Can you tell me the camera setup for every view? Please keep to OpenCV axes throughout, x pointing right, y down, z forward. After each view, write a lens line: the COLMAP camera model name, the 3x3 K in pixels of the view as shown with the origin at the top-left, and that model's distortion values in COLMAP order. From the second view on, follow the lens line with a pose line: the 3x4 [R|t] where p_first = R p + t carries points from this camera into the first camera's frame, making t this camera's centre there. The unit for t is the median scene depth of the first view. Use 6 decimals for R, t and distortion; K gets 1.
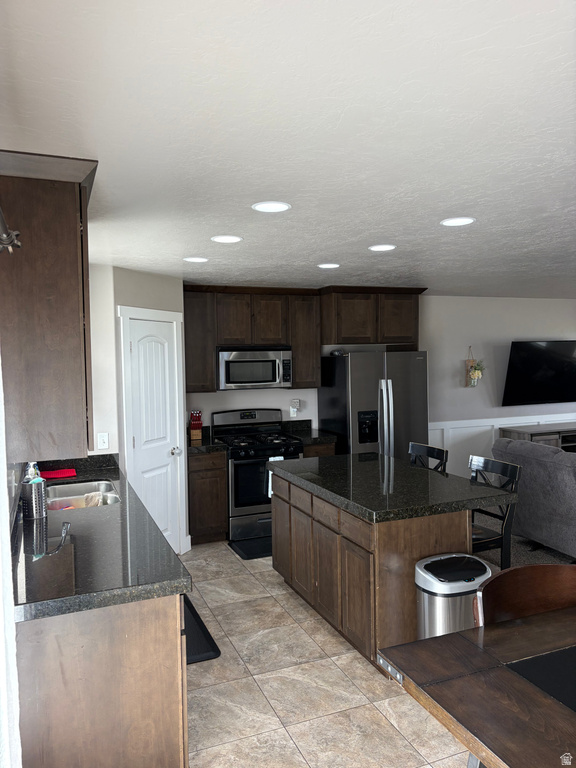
lens RADIAL K [[579.3, 0, 274.9], [0, 579.3, 392.8], [0, 0, 1]] dist [0.055902, -0.052638]
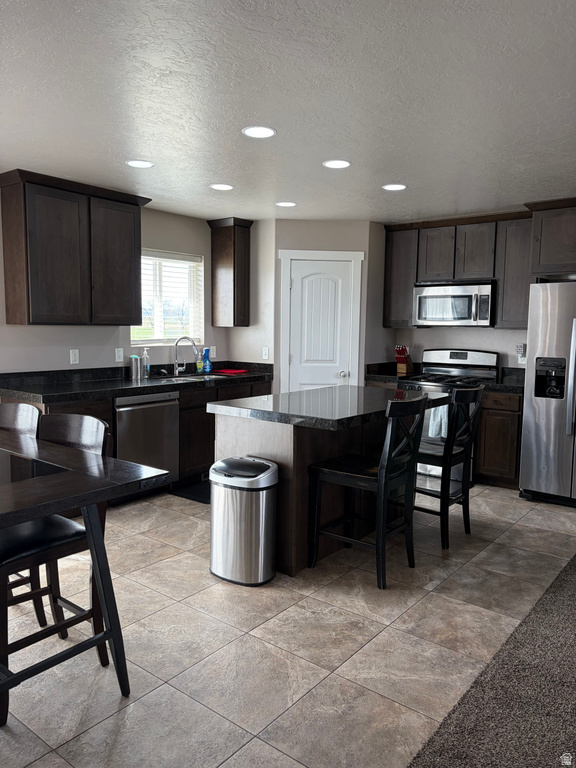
lens RADIAL K [[579.3, 0, 288.3], [0, 579.3, 387.6], [0, 0, 1]] dist [0.055902, -0.052638]
pose [[0.494439, 0.117010, -0.861301, 0.669133], [-0.077196, 0.992894, 0.090571, 0.027055], [0.865778, 0.021707, 0.499958, 0.287161]]
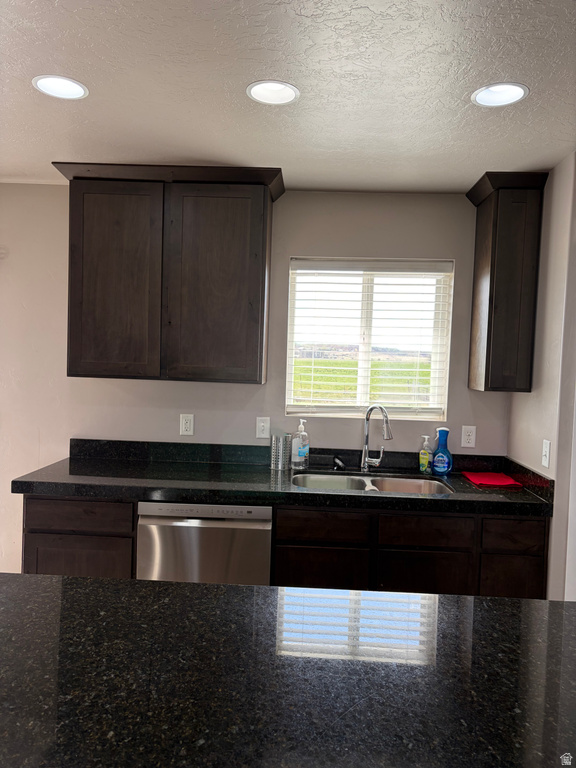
lens RADIAL K [[579.3, 0, 289.4], [0, 579.3, 378.1], [0, 0, 1]] dist [0.055902, -0.052638]
pose [[-0.415595, 0.031779, -0.908994, 0.269973], [-0.083829, 0.993797, 0.073071, -0.012104], [0.905678, 0.106568, -0.410354, 0.753692]]
